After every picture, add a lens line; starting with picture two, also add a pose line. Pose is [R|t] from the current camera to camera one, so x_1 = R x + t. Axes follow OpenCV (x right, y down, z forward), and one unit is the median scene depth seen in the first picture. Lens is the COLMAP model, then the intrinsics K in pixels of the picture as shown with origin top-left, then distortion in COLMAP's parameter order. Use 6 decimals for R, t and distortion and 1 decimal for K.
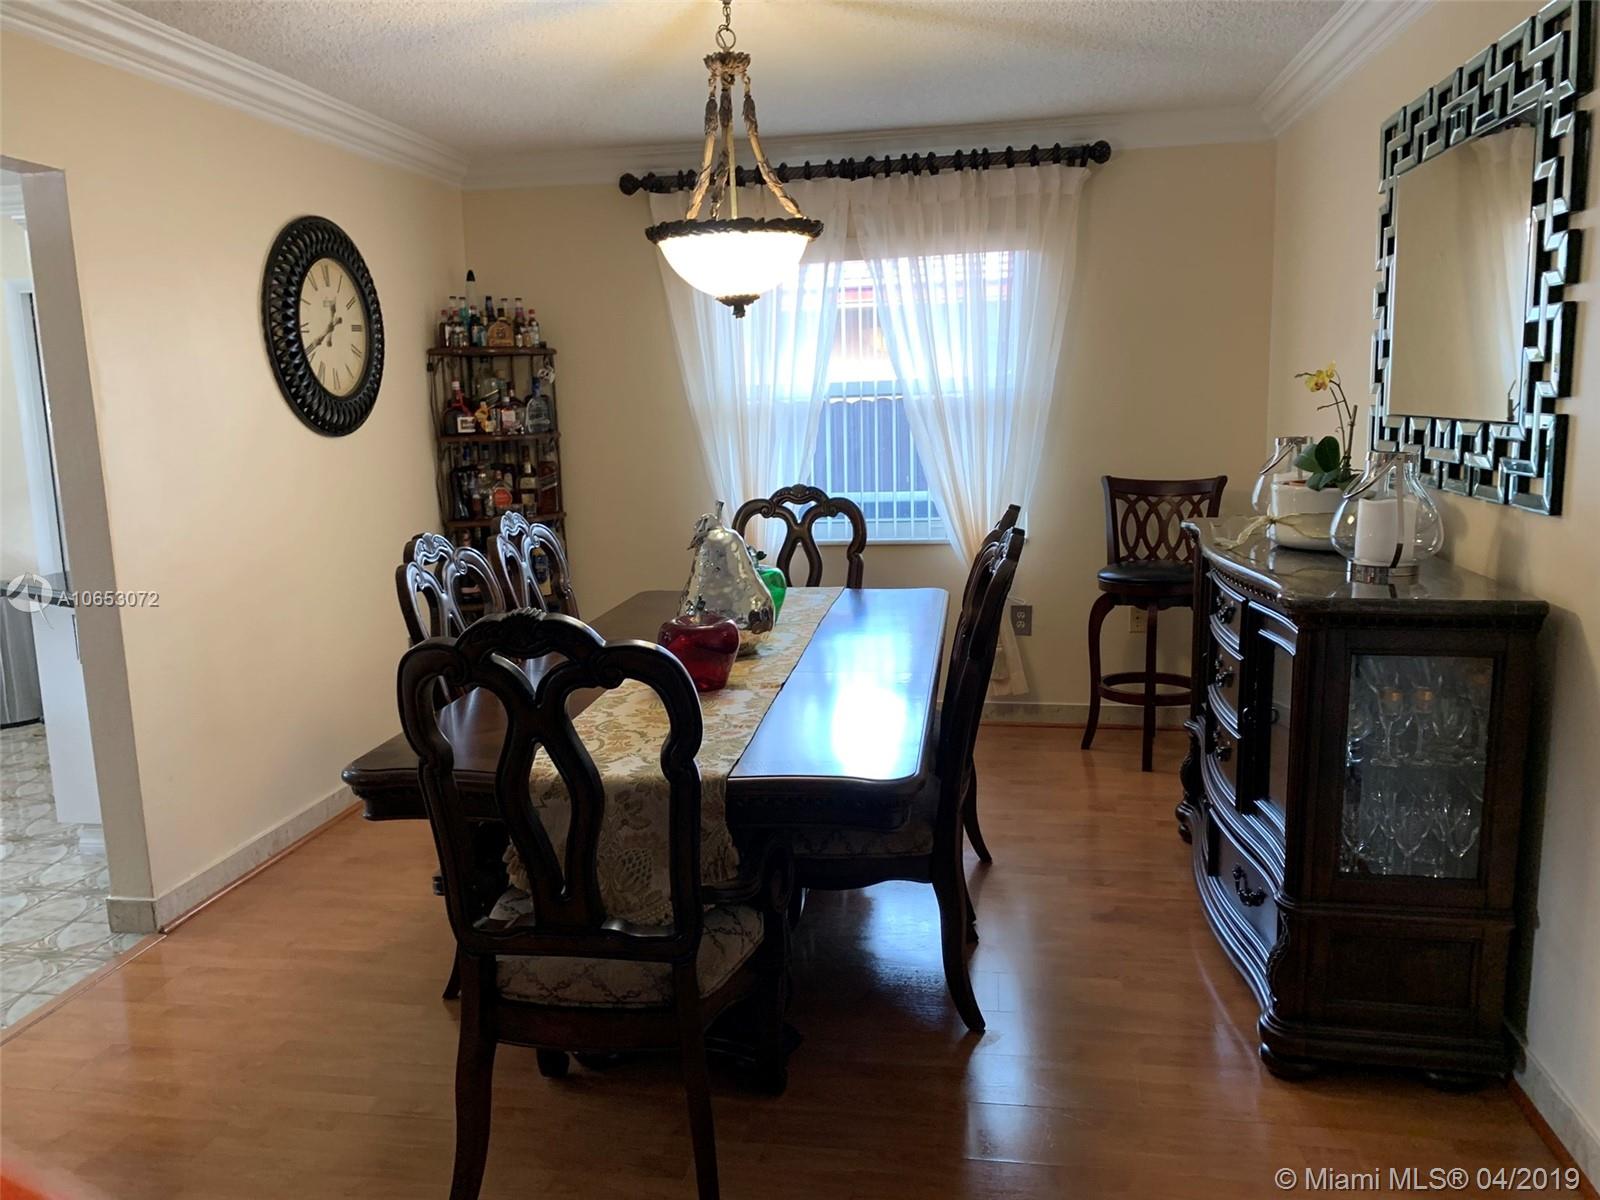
lens RADIAL K [[1217.1, 0, 790.8], [0, 1217.1, 592.7], [0, 0, 1]] dist [0.036170, -0.048595]
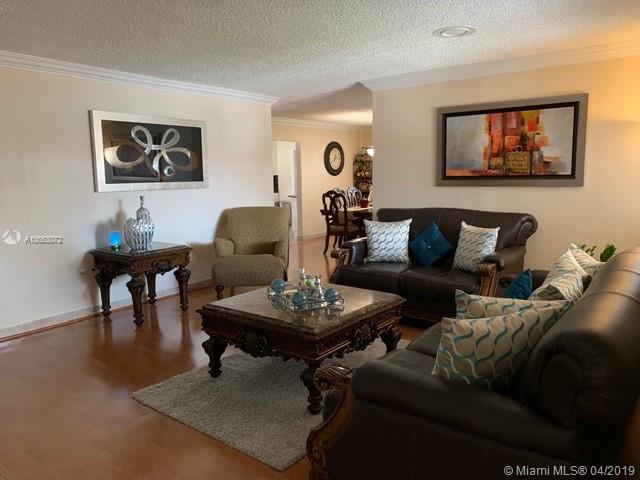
lens RADIAL K [[486.8, 0, 316.3], [0, 486.8, 237.1], [0, 0, 1]] dist [0.036170, -0.048595]
pose [[0.881898, 0.067359, -0.466604, 0.719595], [-0.075526, 0.997143, 0.001200, 0.184551], [0.465352, 0.034182, 0.884465, -1.217350]]
